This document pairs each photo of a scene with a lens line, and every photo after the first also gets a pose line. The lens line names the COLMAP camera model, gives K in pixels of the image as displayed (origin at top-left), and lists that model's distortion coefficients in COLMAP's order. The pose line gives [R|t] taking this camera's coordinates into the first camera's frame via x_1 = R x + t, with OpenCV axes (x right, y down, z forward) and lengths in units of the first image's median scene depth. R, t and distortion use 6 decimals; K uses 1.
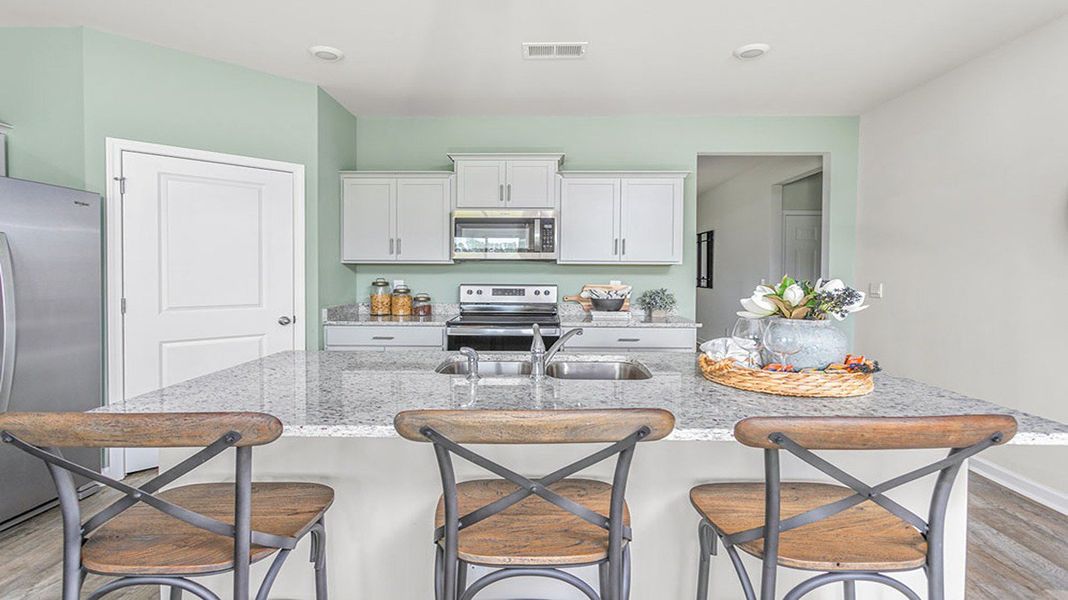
lens RADIAL K [[518.6, 0, 532.9], [0, 518.6, 277.7], [0, 0, 1]] dist [0.002557, 0.000632]
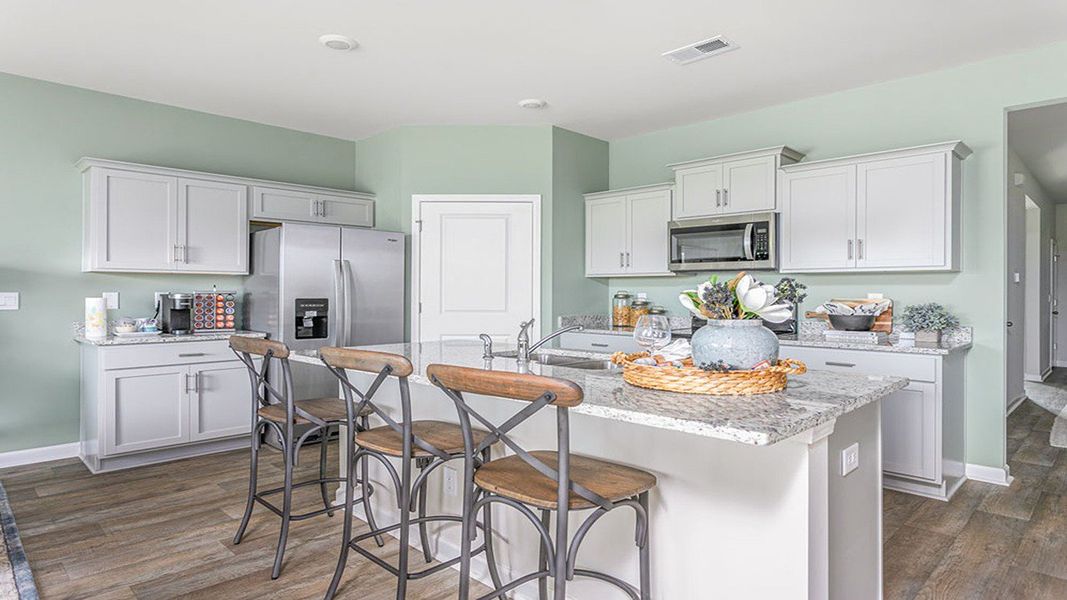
lens RADIAL K [[603.3, 0, 534.3], [0, 603.3, 287.5], [0, 0, 1]] dist [-0.004234, -0.000113]
pose [[0.727112, -0.007973, -0.686472, 0.438415], [-0.007364, 0.999784, -0.019411, 0.019989], [0.686479, 0.019169, 0.726897, -0.011457]]
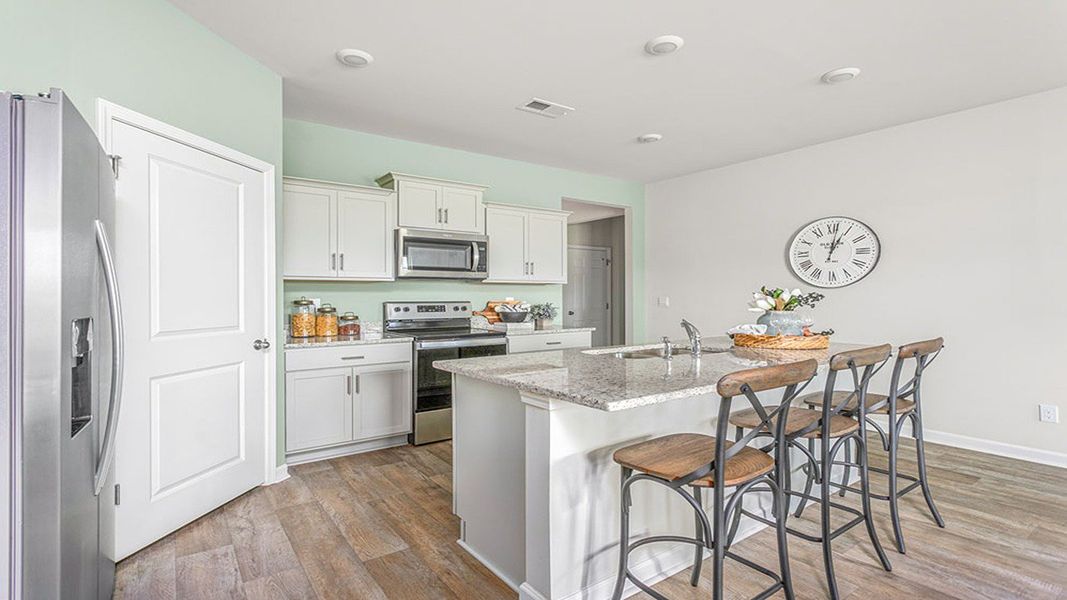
lens RADIAL K [[505.4, 0, 531.4], [0, 505.4, 295.4], [0, 0, 1]] dist [-0.000976, -0.000217]
pose [[0.794867, -0.005377, 0.606760, -0.540464], [0.013394, 0.999873, -0.008685, 0.013086], [-0.606636, 0.015030, 0.794838, 0.056567]]
